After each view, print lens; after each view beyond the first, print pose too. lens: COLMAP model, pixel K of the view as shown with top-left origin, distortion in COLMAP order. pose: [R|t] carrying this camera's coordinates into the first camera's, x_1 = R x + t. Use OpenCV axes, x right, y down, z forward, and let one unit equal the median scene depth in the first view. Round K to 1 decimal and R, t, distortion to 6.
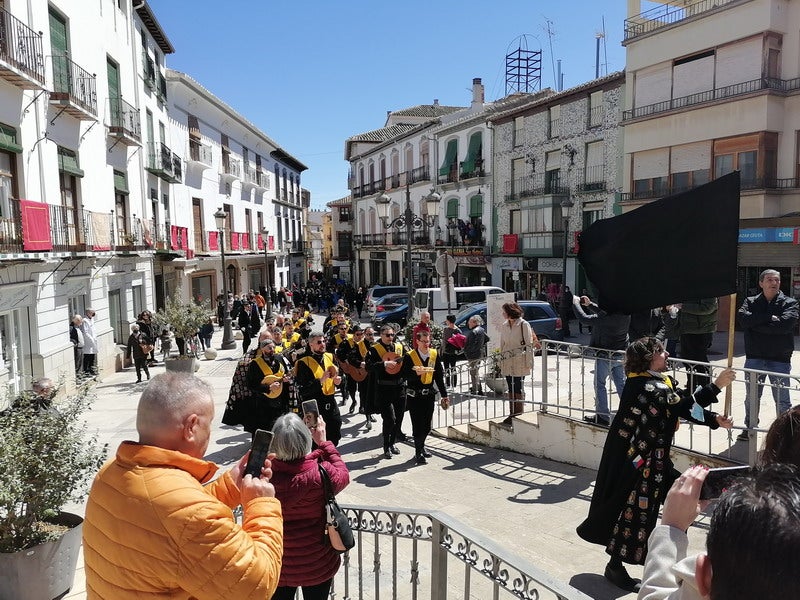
lens RADIAL K [[609.3, 0, 397.4], [0, 609.3, 294.0], [0, 0, 1]] dist [0.098420, -0.124464]
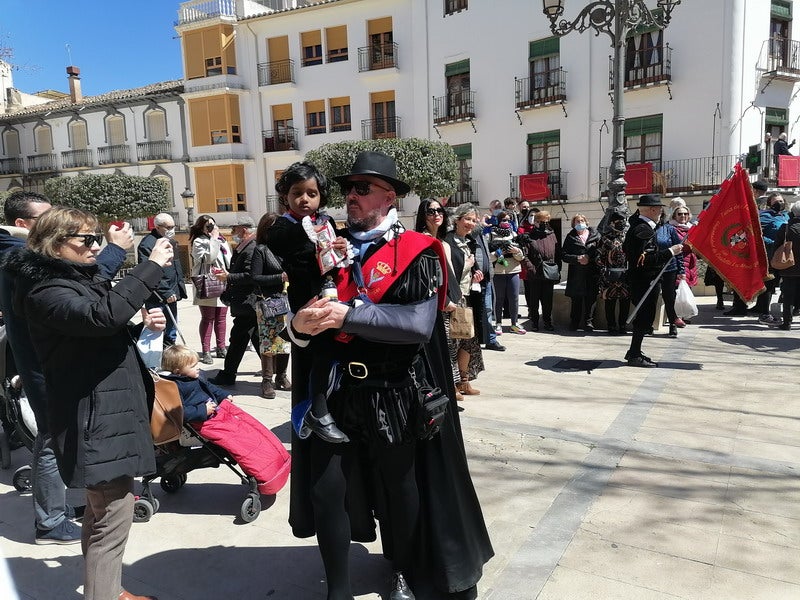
lens RADIAL K [[609.3, 0, 397.4], [0, 609.3, 294.0], [0, 0, 1]] dist [0.098420, -0.124464]
pose [[0.389908, 0.104042, -0.914957, 0.247901], [-0.041617, 0.994572, 0.095361, 0.044778], [0.919913, 0.000895, 0.392122, -0.263021]]
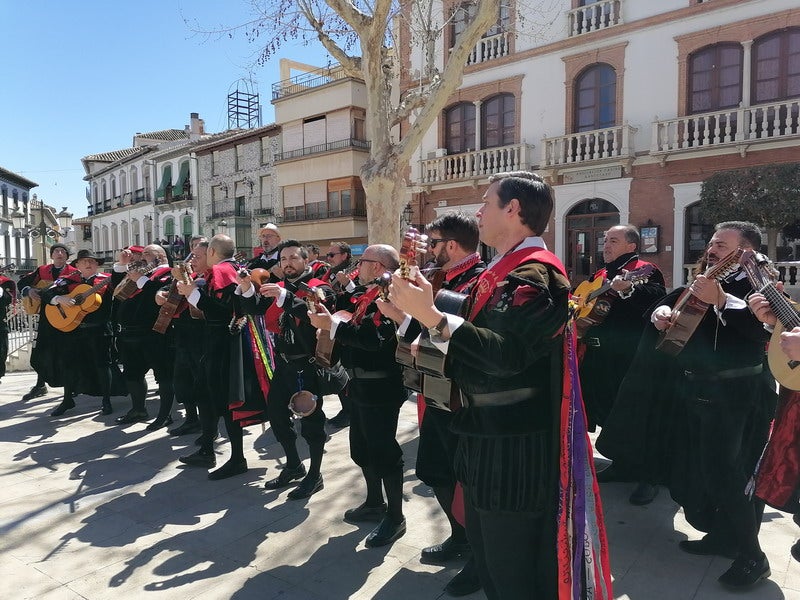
lens RADIAL K [[609.3, 0, 397.4], [0, 609.3, 294.0], [0, 0, 1]] dist [0.098420, -0.124464]
pose [[0.950360, -0.015086, 0.310787, 0.212656], [0.027018, 0.999052, -0.034124, 0.046824], [-0.309977, 0.040827, 0.949867, -0.287205]]
